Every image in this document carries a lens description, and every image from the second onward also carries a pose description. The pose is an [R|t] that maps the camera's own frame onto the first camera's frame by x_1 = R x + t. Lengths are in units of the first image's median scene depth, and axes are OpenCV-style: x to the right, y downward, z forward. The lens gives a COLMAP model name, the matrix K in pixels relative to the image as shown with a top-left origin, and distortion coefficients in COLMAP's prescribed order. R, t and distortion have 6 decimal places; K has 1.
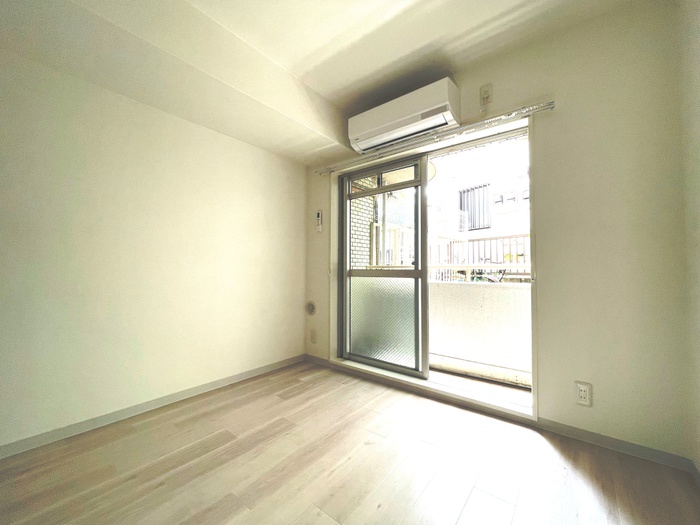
lens RADIAL K [[283.7, 0, 348.0], [0, 283.7, 259.9], [0, 0, 1]] dist [-0.002878, 0.000510]
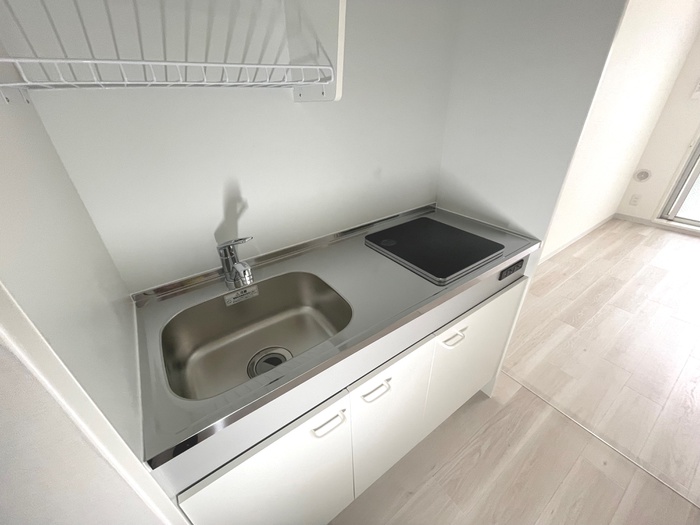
lens RADIAL K [[283.7, 0, 349.0], [0, 283.7, 265.2], [0, 0, 1]] dist [-0.002878, 0.000510]
pose [[0.962208, 0.102275, -0.252378, -1.161198], [0.049005, 0.846629, 0.529923, -0.224983], [0.267868, -0.522264, 0.809621, -0.514447]]
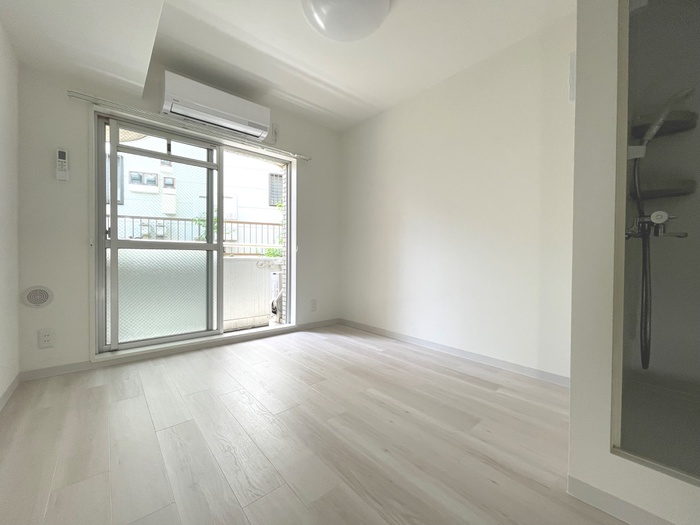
lens RADIAL K [[283.7, 0, 349.2], [0, 283.7, 261.1], [0, 0, 1]] dist [-0.002878, 0.000510]
pose [[0.173457, -0.013798, 0.984745, -0.787326], [-0.040580, 0.998953, 0.021145, 0.059716], [-0.984005, -0.043628, 0.172715, 0.253215]]
